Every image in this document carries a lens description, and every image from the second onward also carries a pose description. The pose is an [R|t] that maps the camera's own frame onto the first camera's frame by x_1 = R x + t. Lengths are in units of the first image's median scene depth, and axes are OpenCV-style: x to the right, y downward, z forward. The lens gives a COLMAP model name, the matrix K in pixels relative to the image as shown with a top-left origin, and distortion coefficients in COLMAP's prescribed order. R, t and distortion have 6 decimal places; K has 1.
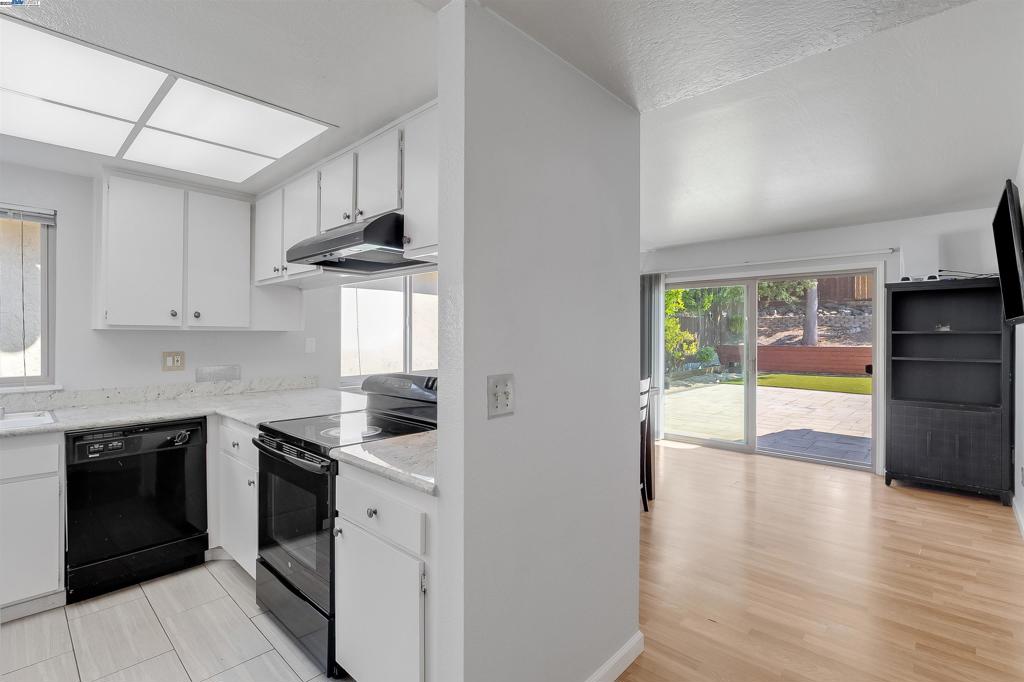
lens RADIAL K [[474.6, 0, 512.5], [0, 474.6, 338.0], [0, 0, 1]] dist [-0.005823, -0.002489]
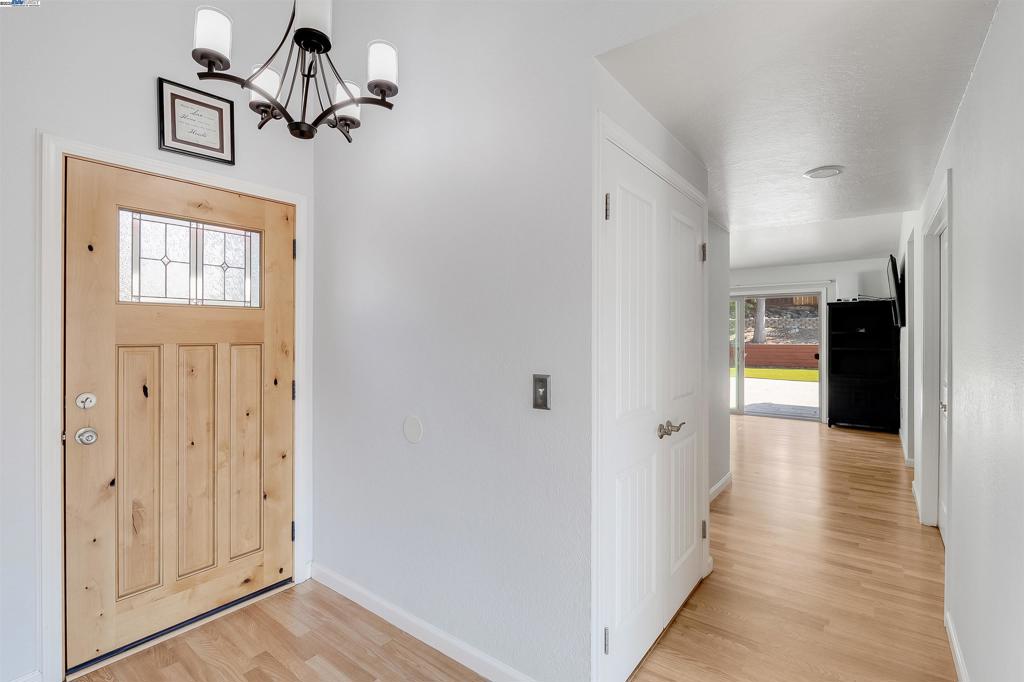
lens RADIAL K [[474.6, 0, 508.7], [0, 474.6, 330.7], [0, 0, 1]] dist [-0.005823, -0.002489]
pose [[0.995318, 0.005525, 0.096497, -0.523485], [-0.004300, 0.999908, -0.012894, 0.007449], [-0.096560, 0.012419, 0.995250, -0.583775]]
